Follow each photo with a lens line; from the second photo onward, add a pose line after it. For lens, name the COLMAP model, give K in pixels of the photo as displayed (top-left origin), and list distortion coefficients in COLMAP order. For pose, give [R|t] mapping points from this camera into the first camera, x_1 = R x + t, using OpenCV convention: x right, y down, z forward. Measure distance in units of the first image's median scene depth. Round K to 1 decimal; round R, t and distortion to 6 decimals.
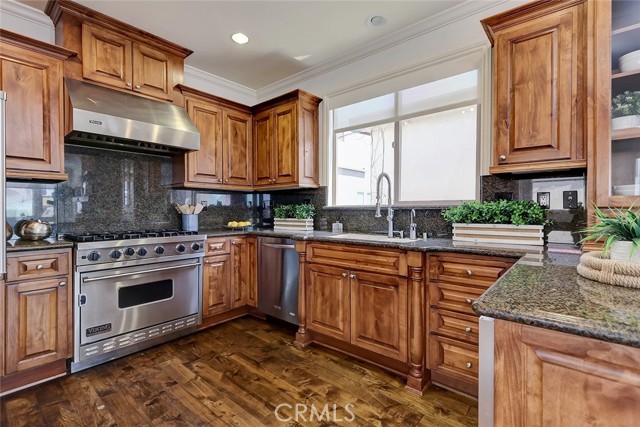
lens RADIAL K [[292.2, 0, 319.2], [0, 292.2, 215.8], [0, 0, 1]] dist [-0.000134, -0.000303]
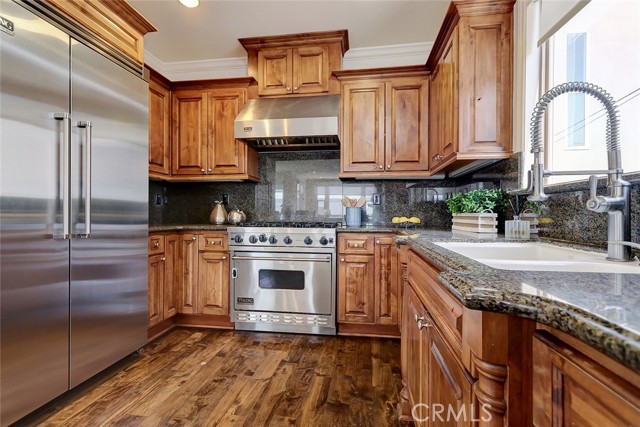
lens RADIAL K [[292.2, 0, 319.2], [0, 292.2, 215.8], [0, 0, 1]] dist [-0.000134, -0.000303]
pose [[0.542242, 0.011457, -0.840144, 0.326949], [-0.023602, 0.999720, -0.001600, 0.028990], [0.839891, 0.020697, 0.542361, 0.477908]]
